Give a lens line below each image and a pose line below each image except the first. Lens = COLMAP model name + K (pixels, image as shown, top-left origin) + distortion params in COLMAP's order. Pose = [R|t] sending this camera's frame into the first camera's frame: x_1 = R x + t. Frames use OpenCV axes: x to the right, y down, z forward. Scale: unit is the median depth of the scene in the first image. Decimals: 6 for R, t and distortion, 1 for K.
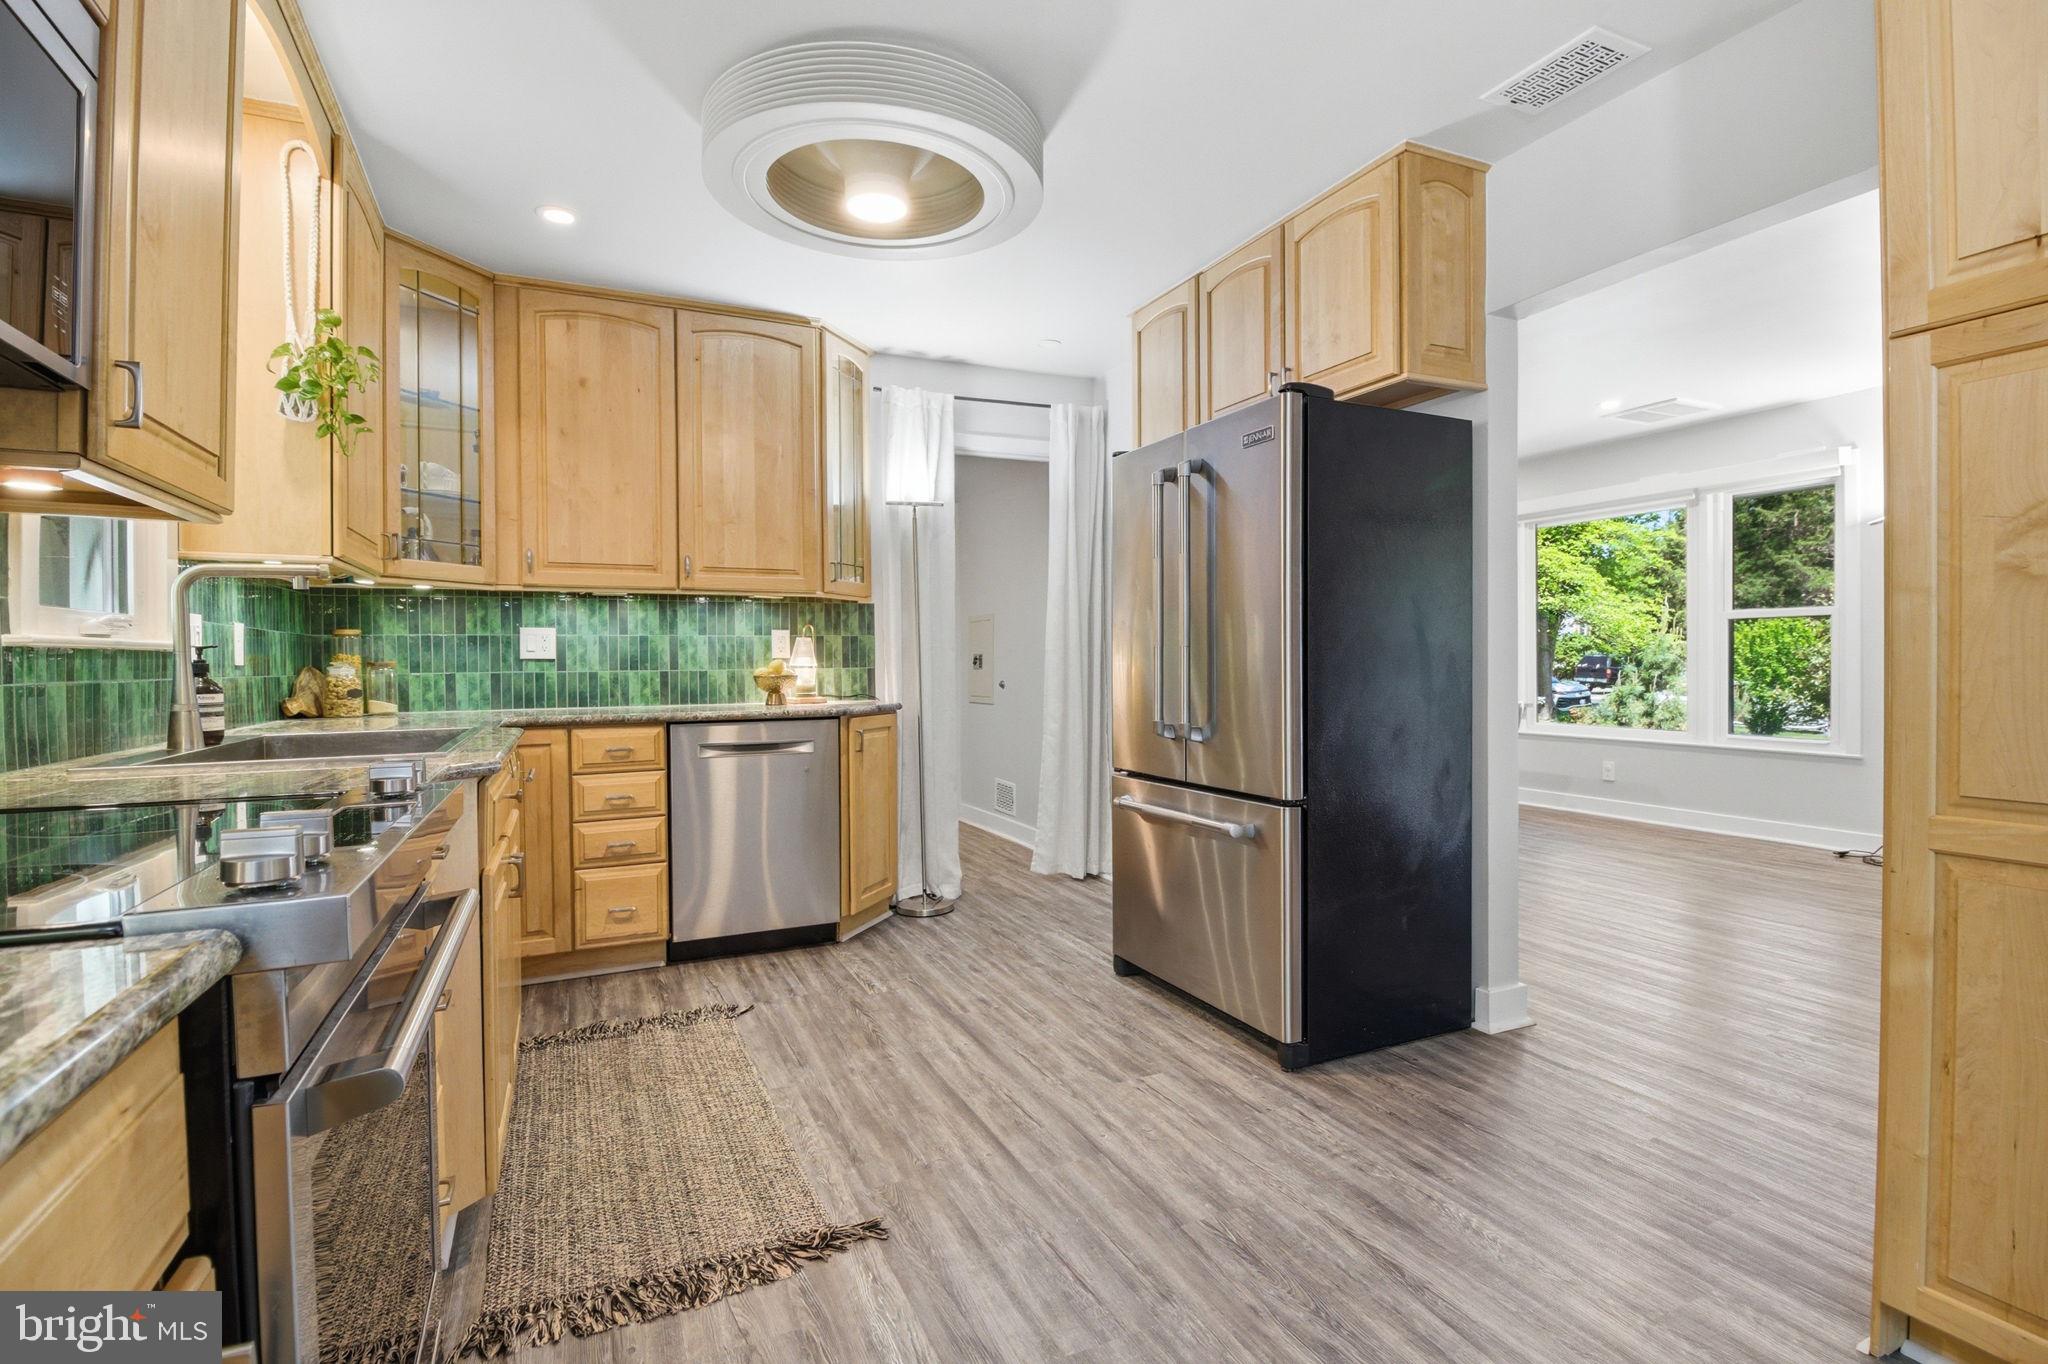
lens RADIAL K [[960.3, 0, 1020.2], [0, 960.3, 675.3], [0, 0, 1]] dist [-0.000658, -0.011144]
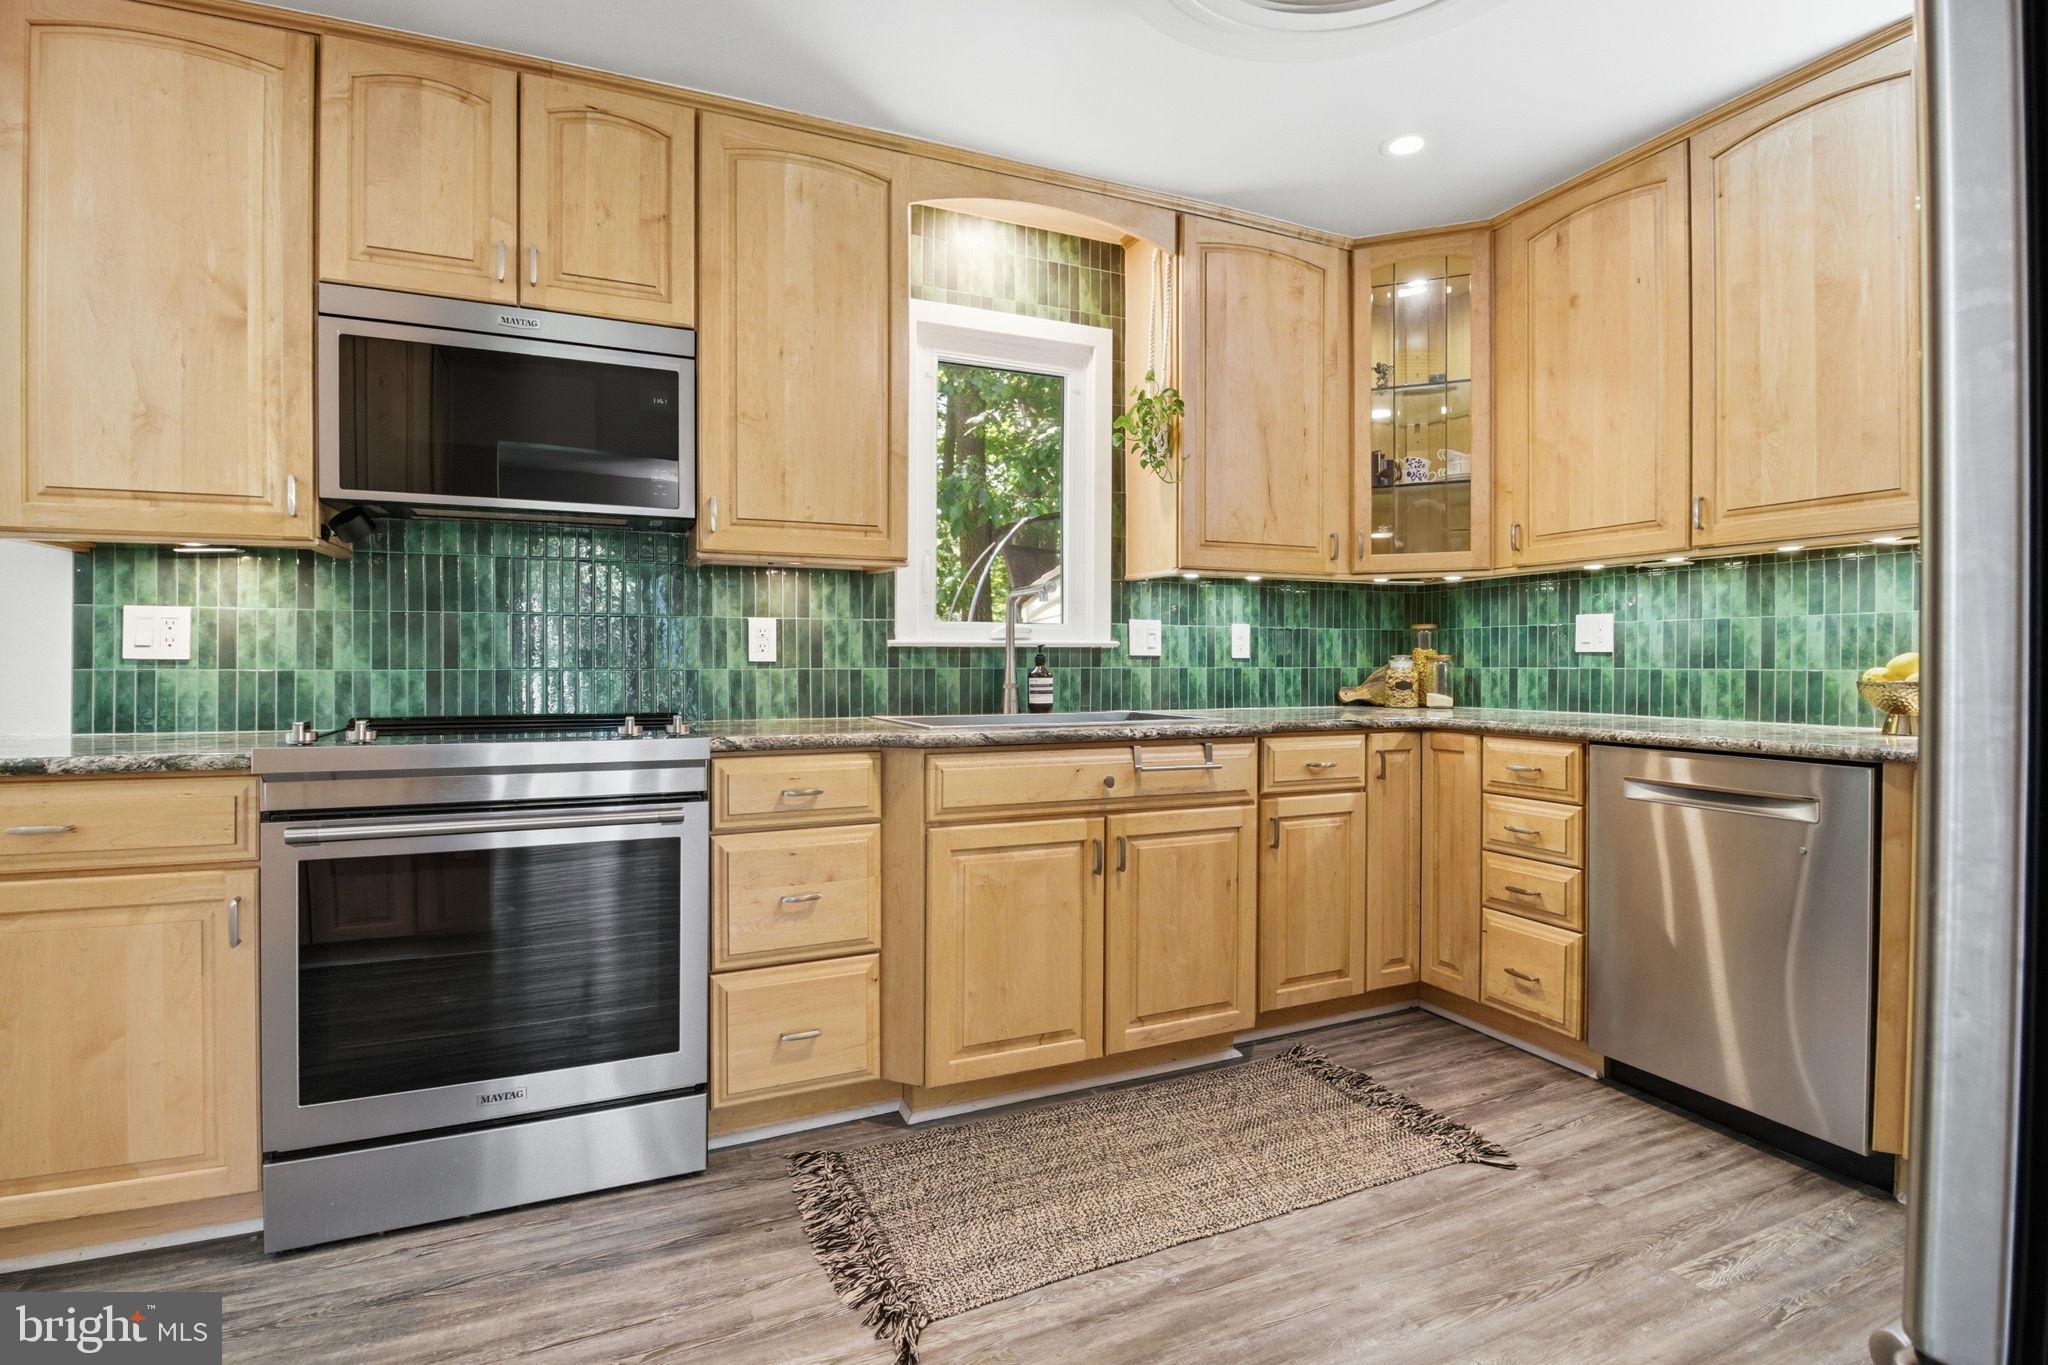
lens RADIAL K [[960.3, 0, 1043.7], [0, 960.3, 666.4], [0, 0, 1]] dist [-0.000658, -0.011144]
pose [[-0.003142, 0.013236, -0.999907, 0.350355], [-0.015082, 0.999798, 0.013282, -0.009837], [0.999881, 0.015122, -0.002941, 0.595881]]
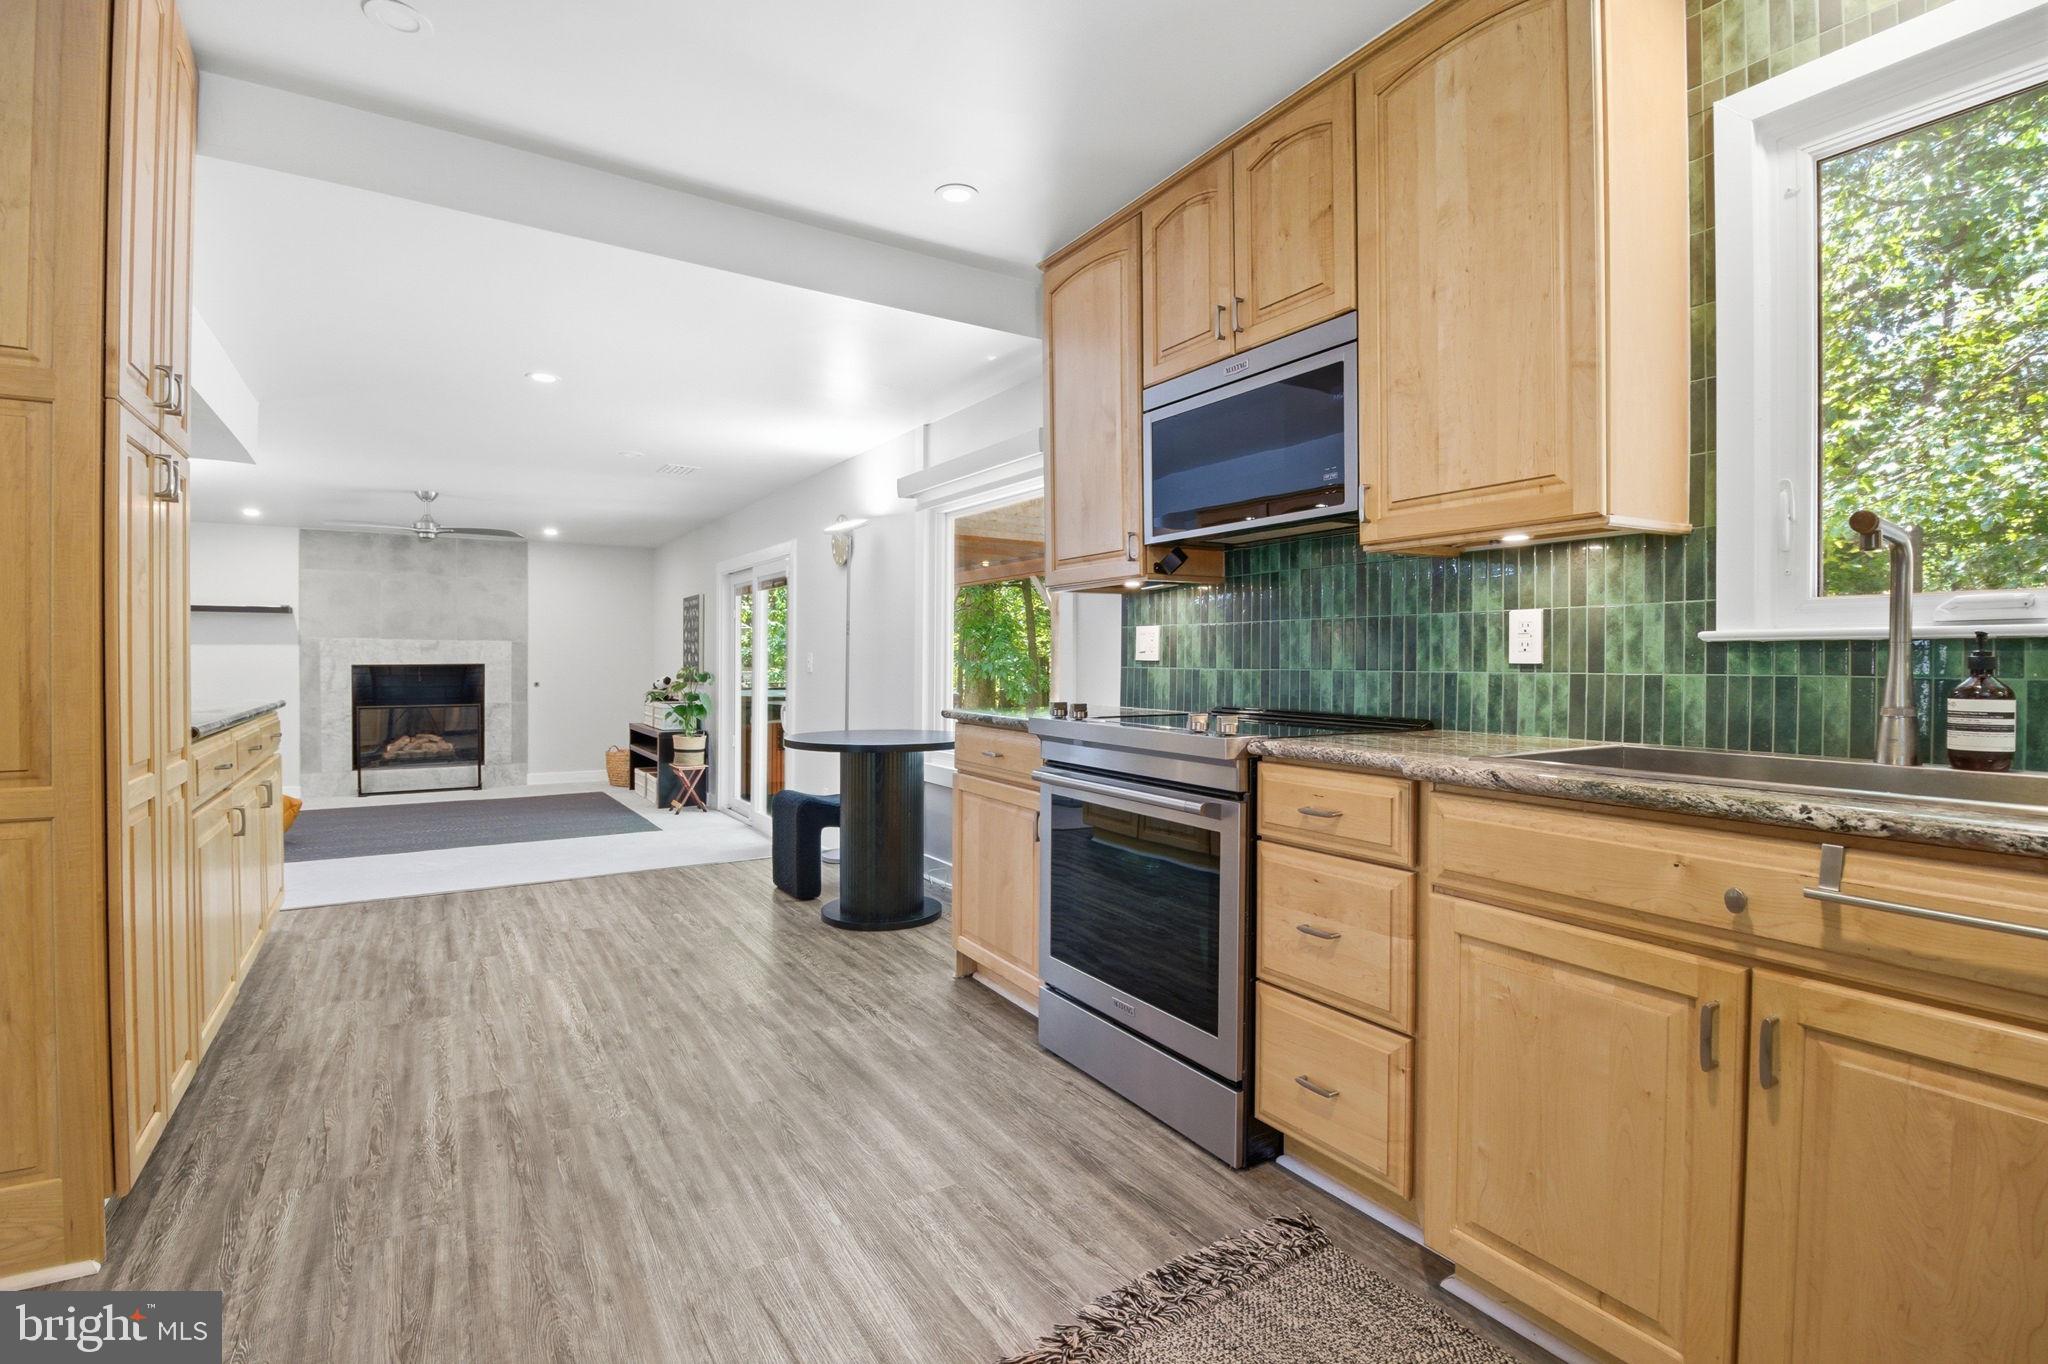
lens RADIAL K [[960.3, 0, 1014.2], [0, 960.3, 672.2], [0, 0, 1]] dist [-0.000658, -0.011144]
pose [[-0.993075, 0.007301, -0.117252, -0.032355], [0.003985, 0.999586, 0.028491, -0.013857], [0.117411, 0.027827, -0.992693, 0.957255]]
